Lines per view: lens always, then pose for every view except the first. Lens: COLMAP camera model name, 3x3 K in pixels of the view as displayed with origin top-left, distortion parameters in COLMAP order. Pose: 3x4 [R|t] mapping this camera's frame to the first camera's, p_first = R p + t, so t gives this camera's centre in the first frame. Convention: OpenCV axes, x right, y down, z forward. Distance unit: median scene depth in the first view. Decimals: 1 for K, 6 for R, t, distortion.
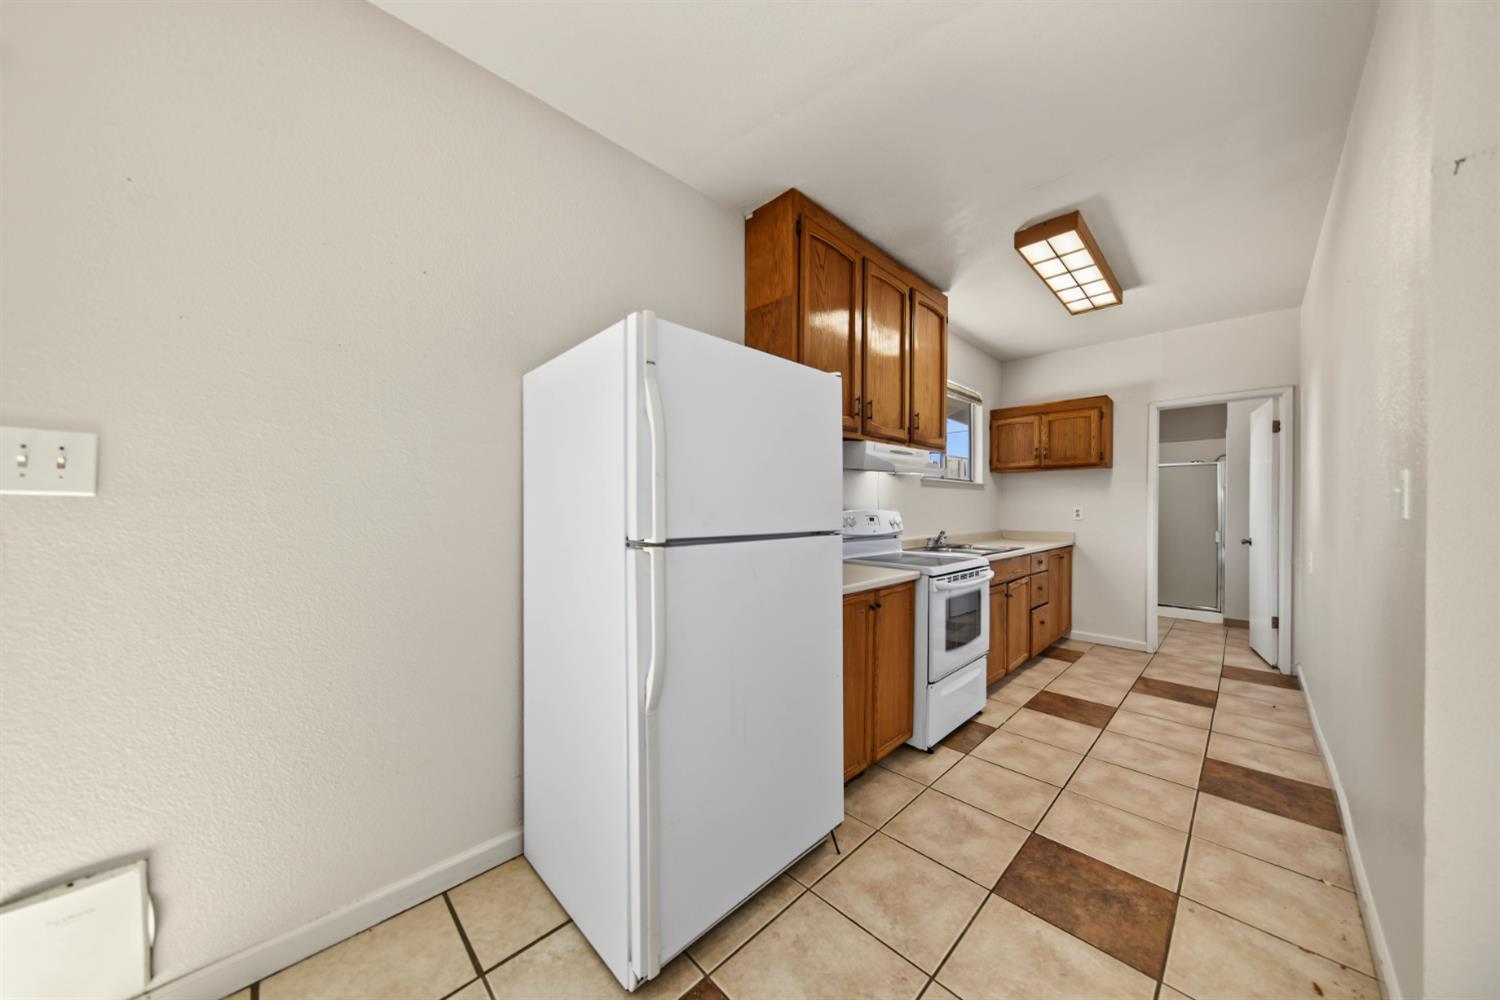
lens RADIAL K [[492.1, 0, 743.2], [0, 492.1, 510.9], [0, 0, 1]] dist [-0.003139, 0.000134]
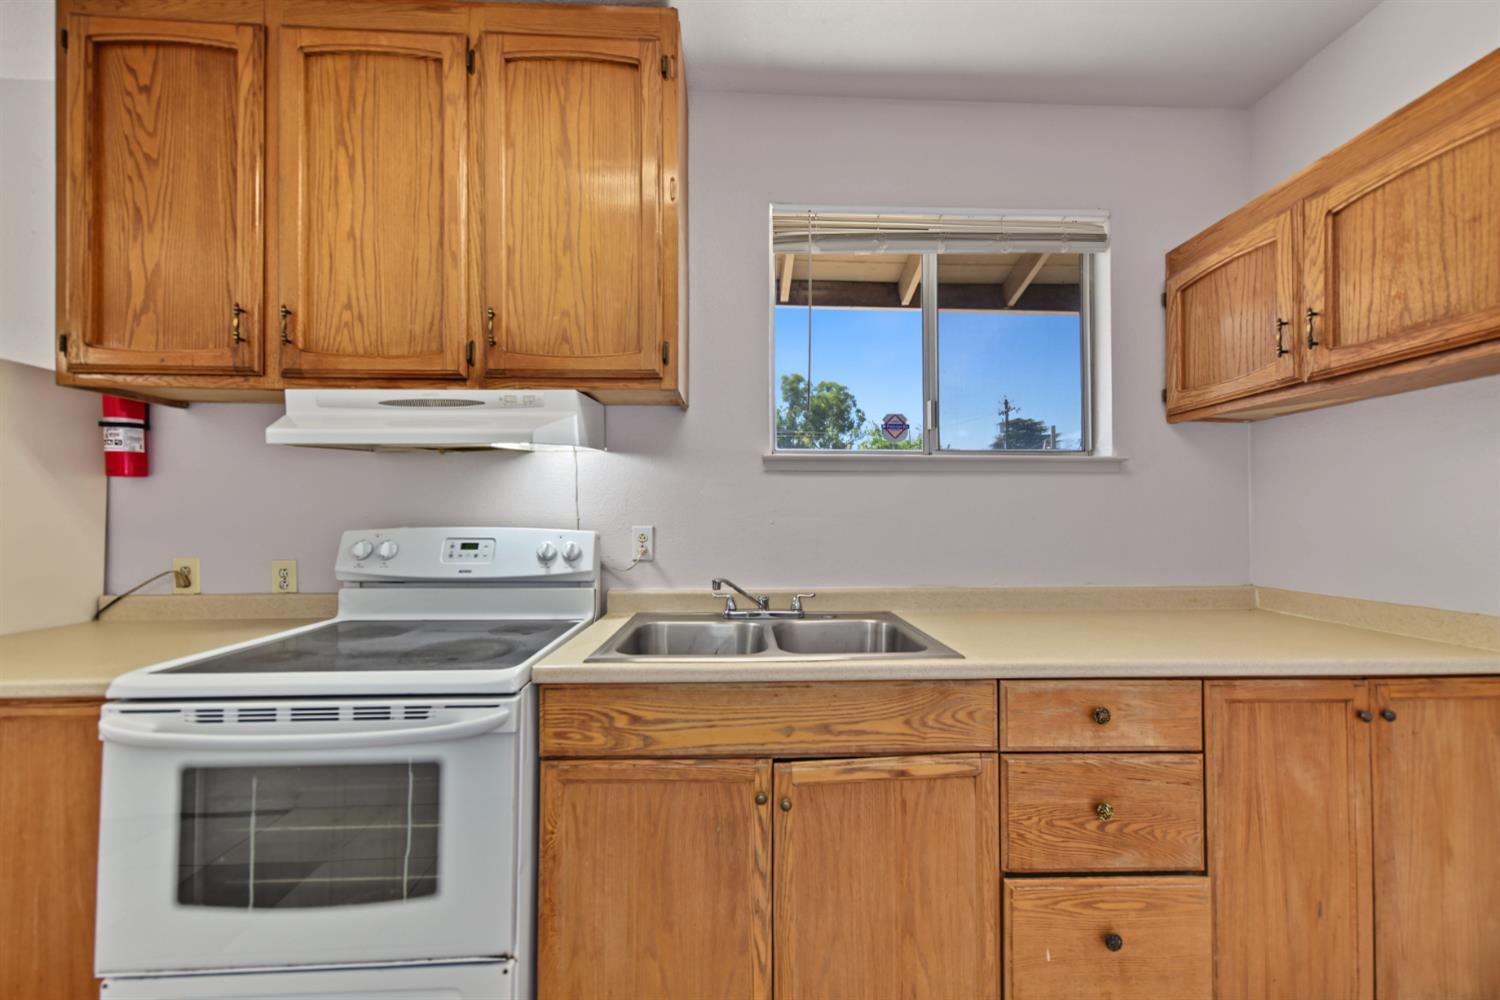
lens RADIAL K [[521.1, 0, 744.6], [0, 521.1, 514.1], [0, 0, 1]] dist [0.000424, 0.000291]
pose [[0.739840, -0.011971, -0.672677, 1.026894], [-0.004604, 0.999728, -0.022855, -0.005556], [0.672767, 0.020006, 0.739584, 1.004548]]
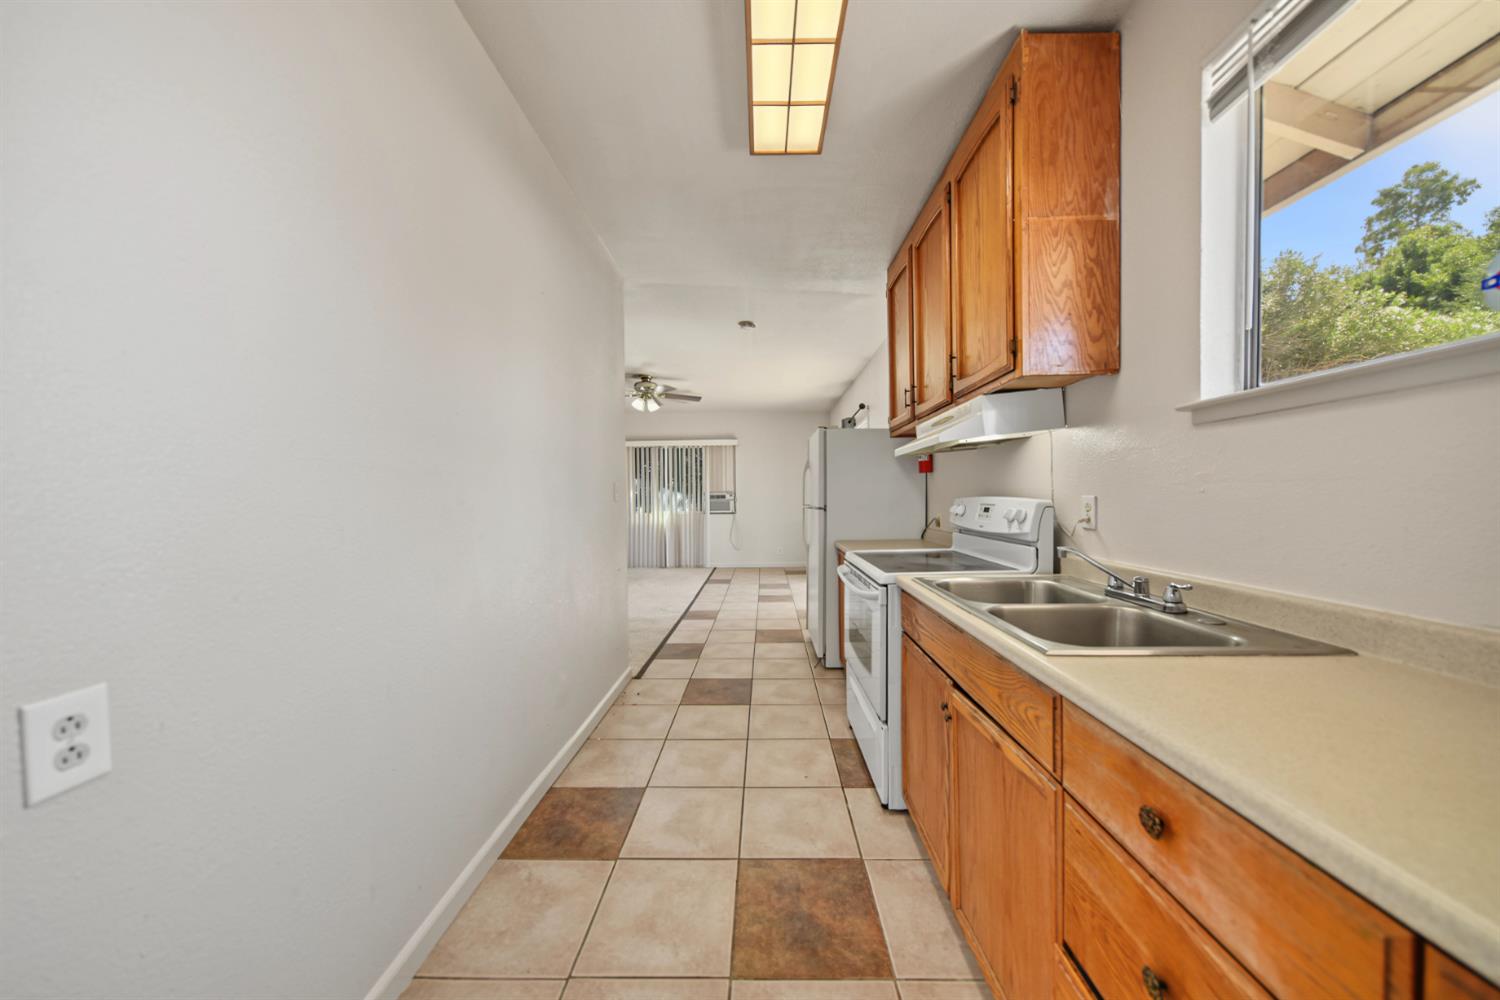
lens RADIAL K [[492.1, 0, 750.1], [0, 492.1, 504.5], [0, 0, 1]] dist [-0.003139, 0.000134]
pose [[-0.712646, 0.016563, -0.701328, 1.270845], [0.000735, 0.999738, 0.022863, -0.008420], [0.701523, 0.015778, -0.712472, 1.596480]]
